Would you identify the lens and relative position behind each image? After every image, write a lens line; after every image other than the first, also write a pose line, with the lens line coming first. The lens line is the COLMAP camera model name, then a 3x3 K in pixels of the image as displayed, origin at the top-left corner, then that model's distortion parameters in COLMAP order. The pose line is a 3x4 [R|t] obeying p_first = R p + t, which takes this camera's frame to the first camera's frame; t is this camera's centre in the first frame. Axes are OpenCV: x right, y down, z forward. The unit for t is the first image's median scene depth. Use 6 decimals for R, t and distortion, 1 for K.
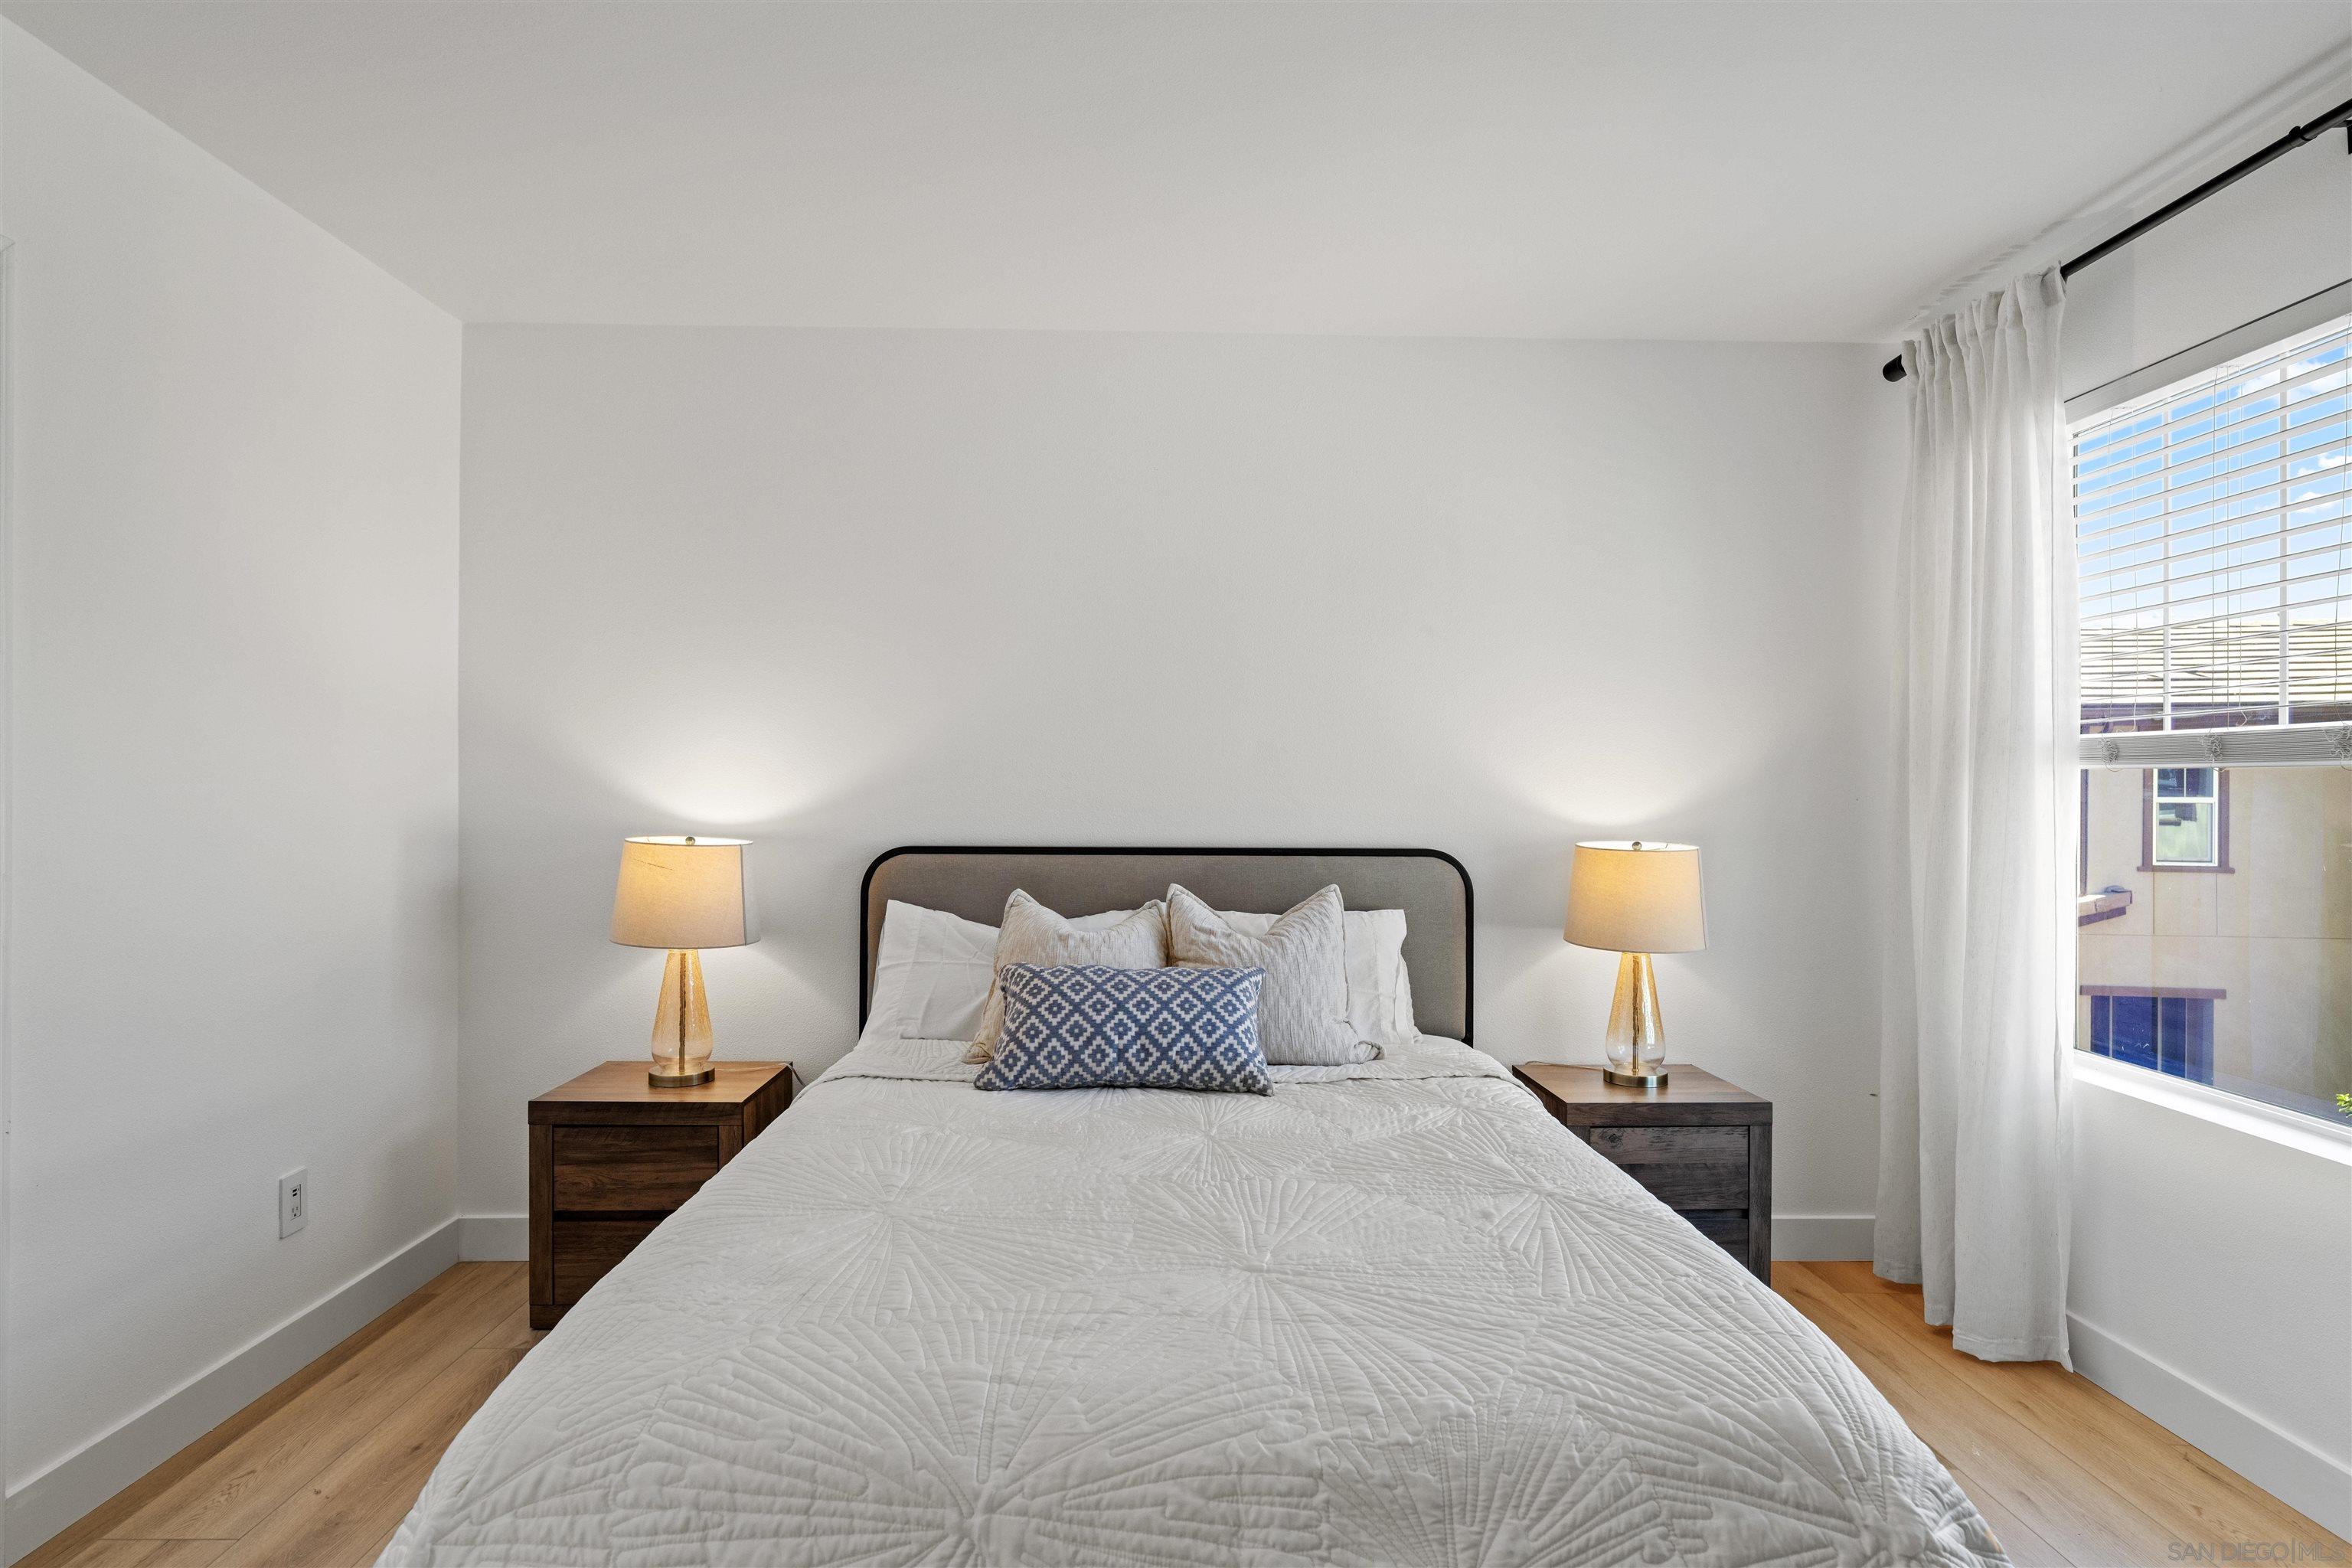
lens RADIAL K [[1265.9, 0, 1174.8], [0, 1265.9, 791.4], [0, 0, 1]] dist [0.000367, -0.000242]
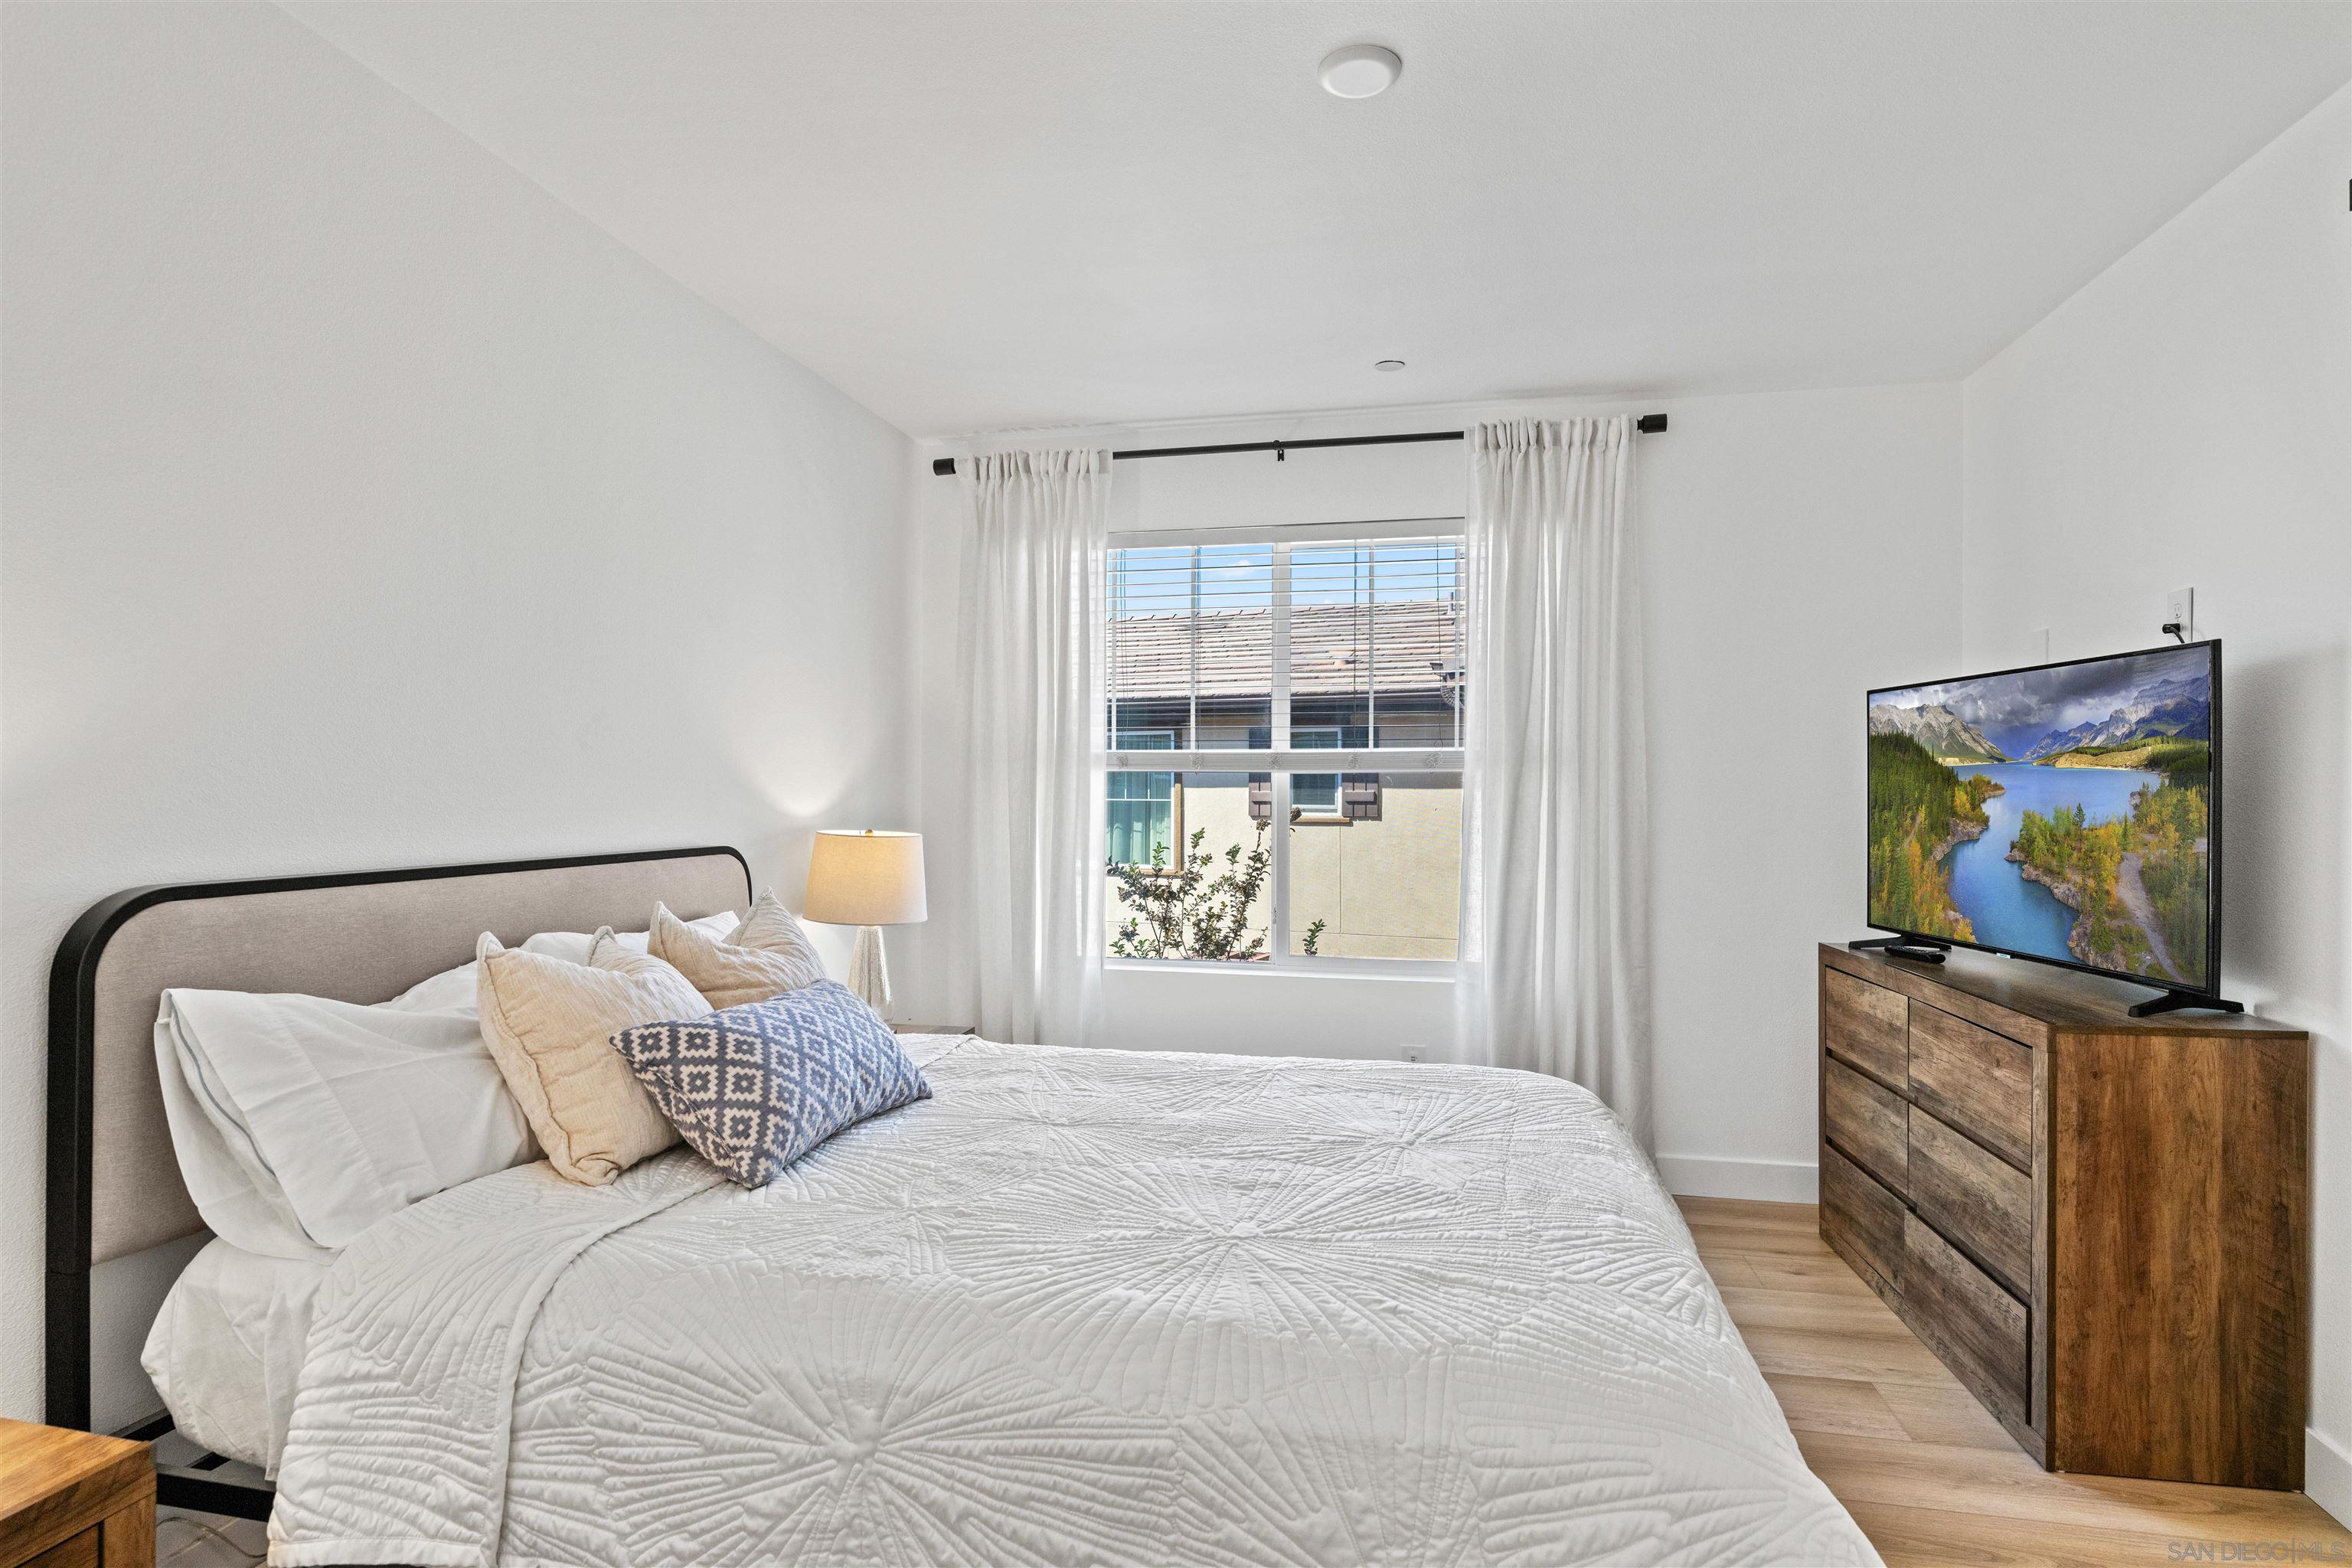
lens RADIAL K [[1218.8, 0, 1176.5], [0, 1218.8, 783.8], [0, 0, 1]] dist [-0.001661, -0.000027]
pose [[0.226353, 0.004630, 0.974034, -0.788561], [-0.002295, 0.999988, -0.004220, 0.004363], [-0.974043, -0.001280, 0.226361, 0.605857]]
